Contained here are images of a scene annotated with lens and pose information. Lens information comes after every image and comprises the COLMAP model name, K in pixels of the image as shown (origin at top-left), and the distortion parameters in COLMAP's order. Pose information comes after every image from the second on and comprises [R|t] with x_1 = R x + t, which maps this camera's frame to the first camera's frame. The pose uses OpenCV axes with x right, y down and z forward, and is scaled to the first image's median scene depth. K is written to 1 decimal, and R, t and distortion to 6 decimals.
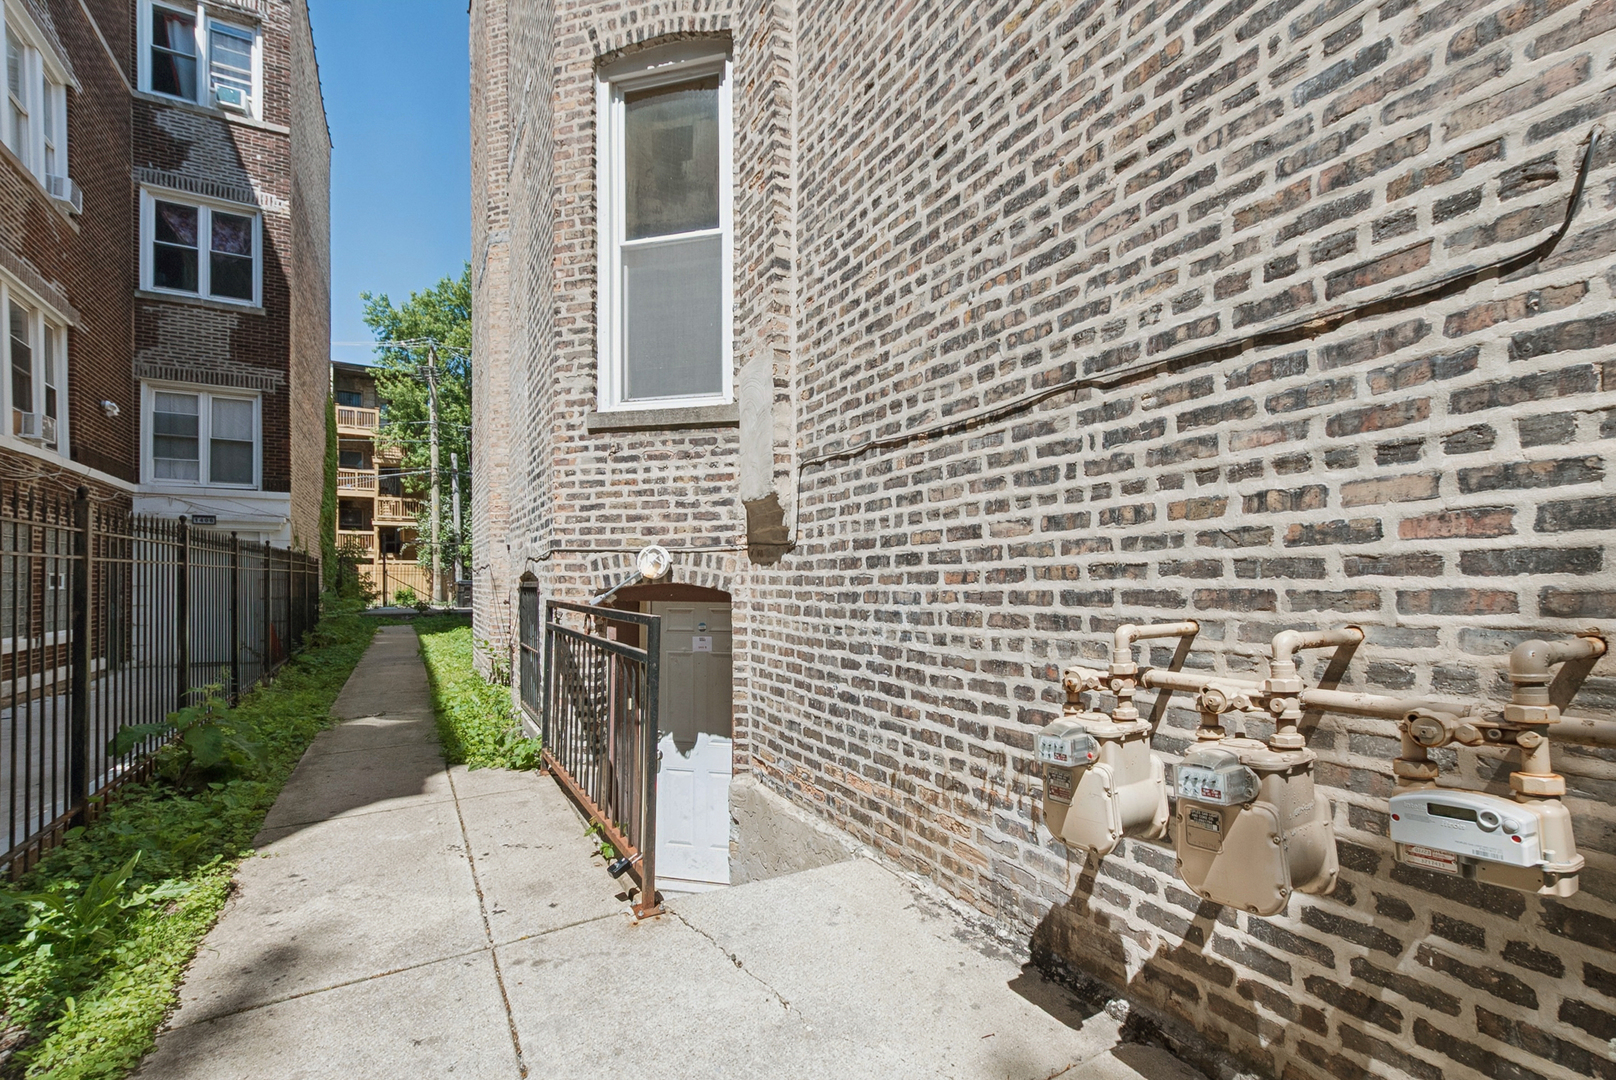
lens RADIAL K [[714.8, 0, 804.3], [0, 714.8, 544.1], [0, 0, 1]] dist [-0.003707, 0.001204]
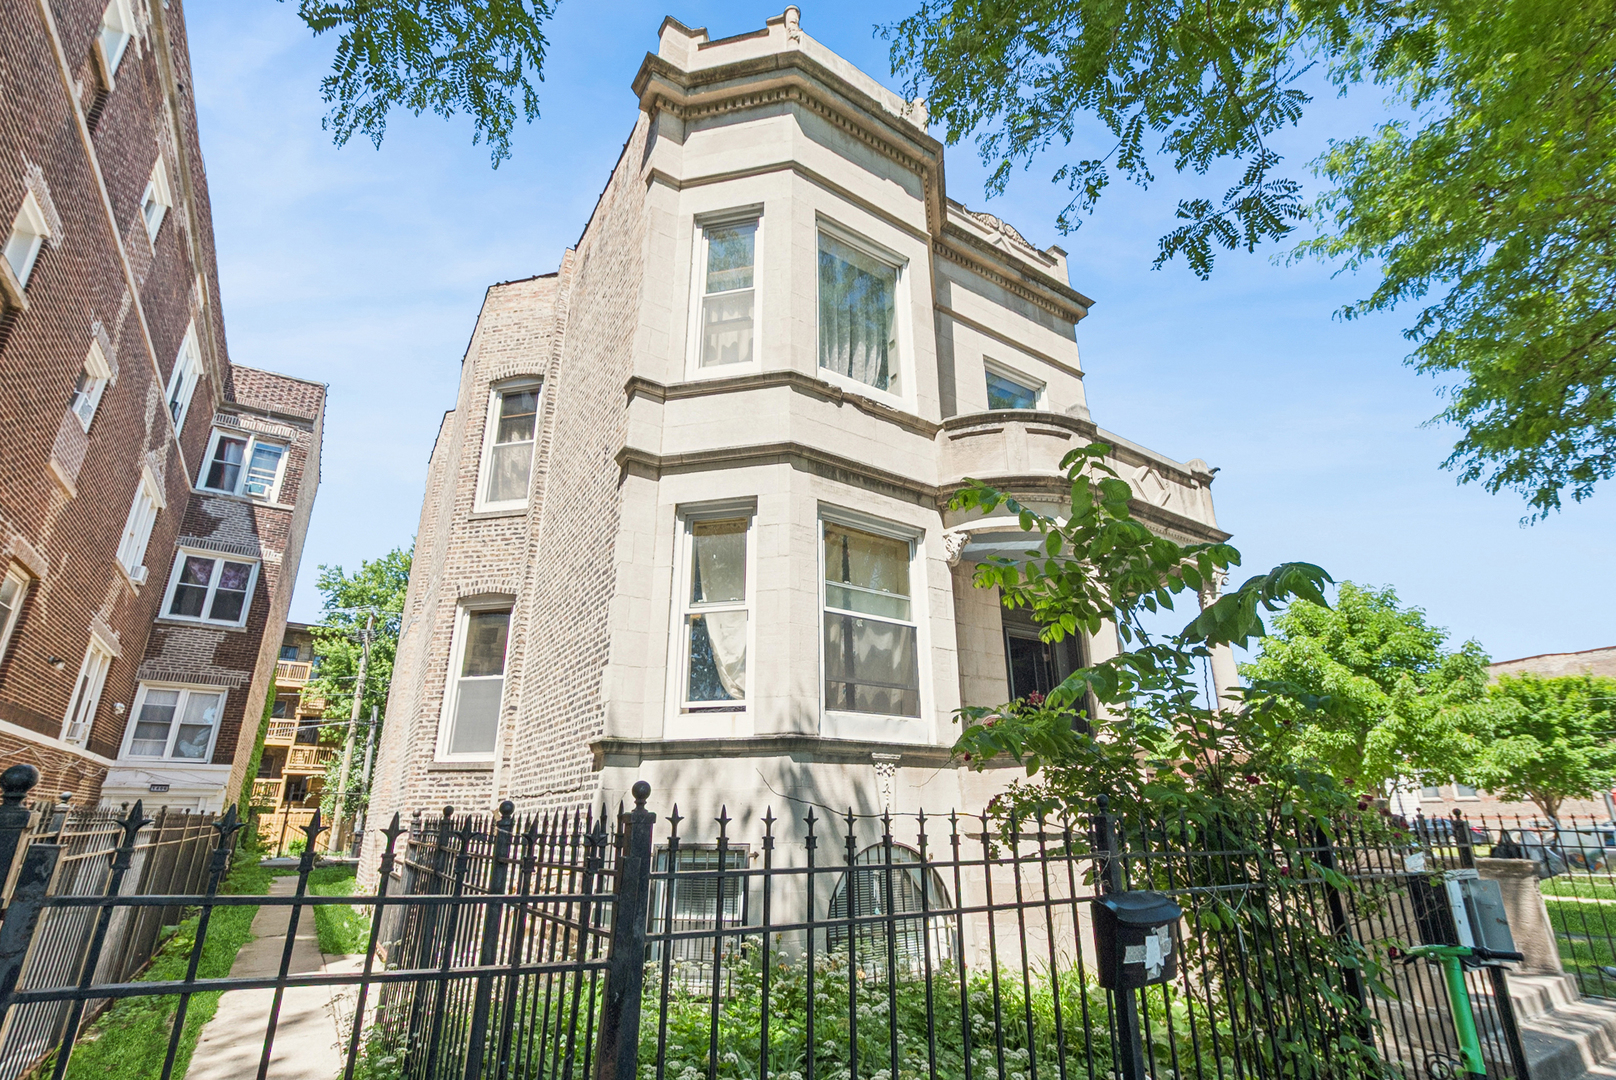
lens RADIAL K [[714.8, 0, 807.7], [0, 714.8, 549.9], [0, 0, 1]] dist [-0.003707, 0.001204]
pose [[0.996813, 0.027280, 0.074970, 0.228381], [-0.002713, 0.950766, -0.309898, -0.046228], [-0.079733, 0.308707, 0.947809, -0.458368]]
